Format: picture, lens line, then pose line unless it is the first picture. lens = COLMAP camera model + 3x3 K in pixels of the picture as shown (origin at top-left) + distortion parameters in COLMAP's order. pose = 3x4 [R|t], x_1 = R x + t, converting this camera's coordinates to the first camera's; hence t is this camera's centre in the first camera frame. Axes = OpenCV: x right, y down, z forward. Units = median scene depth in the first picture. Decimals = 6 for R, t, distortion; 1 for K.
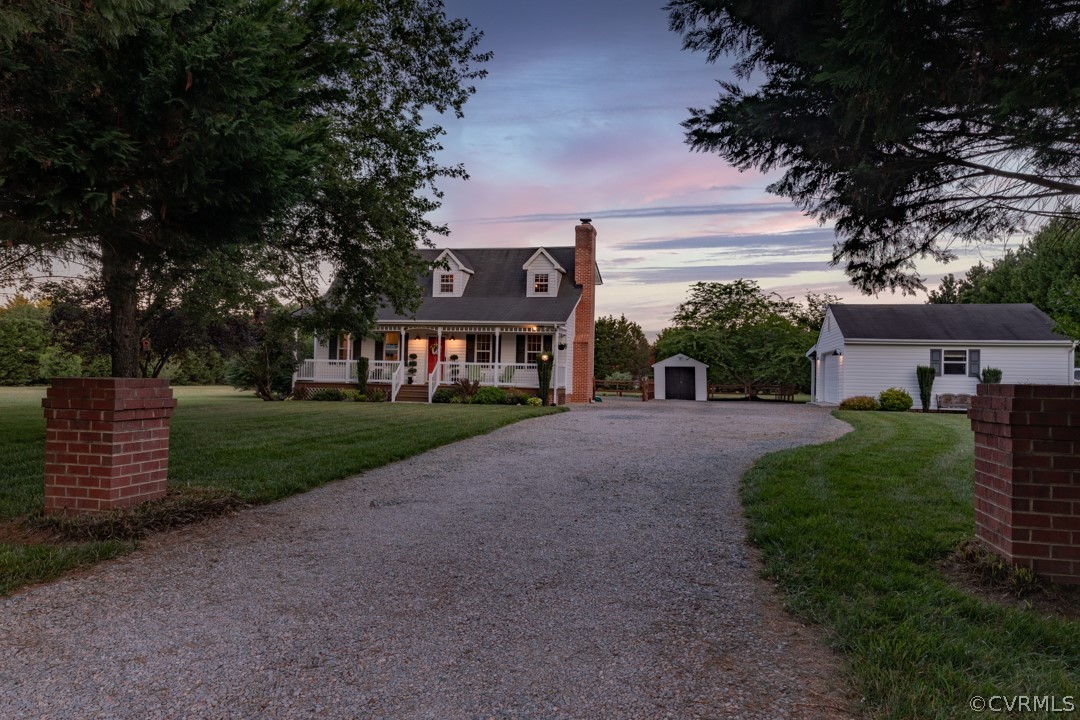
lens RADIAL K [[716.1, 0, 540.0], [0, 716.1, 360.0], [0, 0, 1]] dist [0.002372, 0.000044]
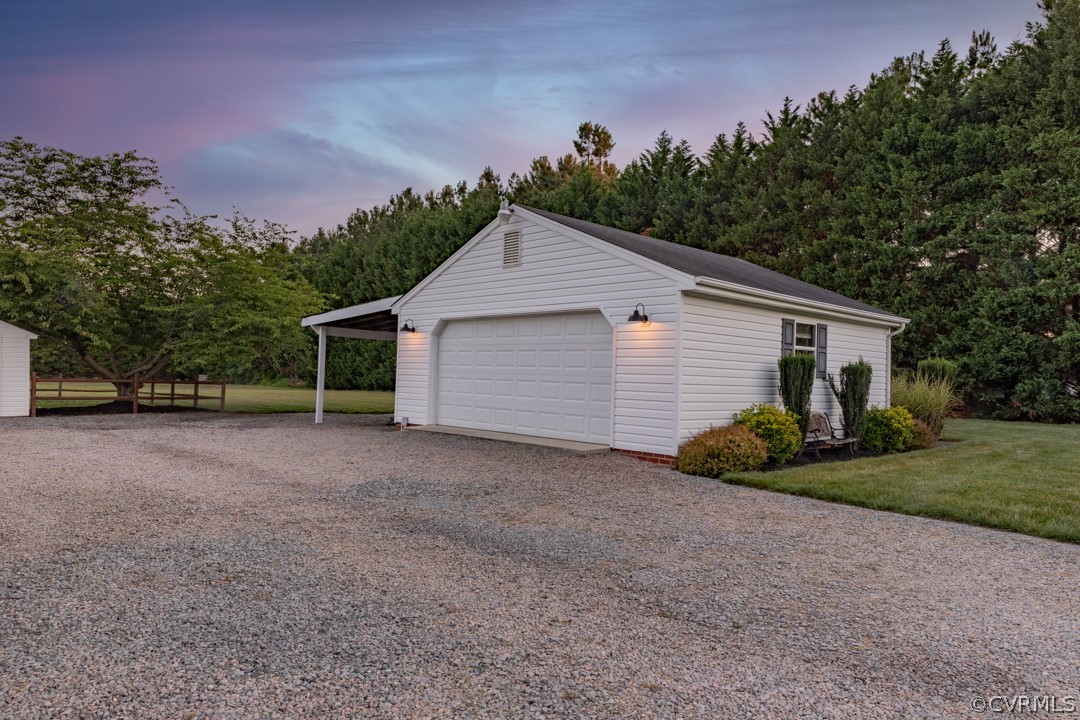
lens RADIAL K [[716.1, 0, 540.0], [0, 716.1, 360.0], [0, 0, 1]] dist [0.002372, 0.000044]
pose [[0.543643, 0.014798, 0.839186, 0.054035], [-0.038159, 0.999246, 0.007100, 0.012093], [-0.838449, -0.035883, 0.543798, 0.750900]]
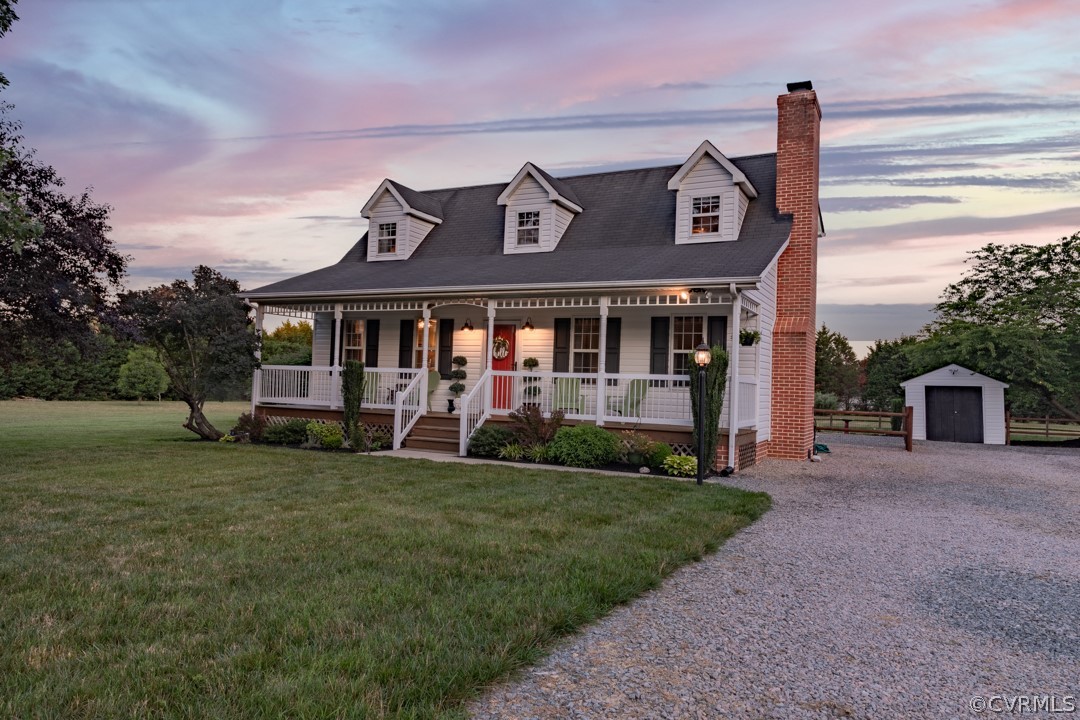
lens RADIAL K [[716.1, 0, 540.0], [0, 716.1, 360.0], [0, 0, 1]] dist [0.002372, 0.000044]
pose [[0.968377, 0.001632, -0.249486, 0.015151], [-0.007857, 0.999682, -0.023955, 0.006556], [0.249368, 0.025158, 0.968082, 0.496460]]
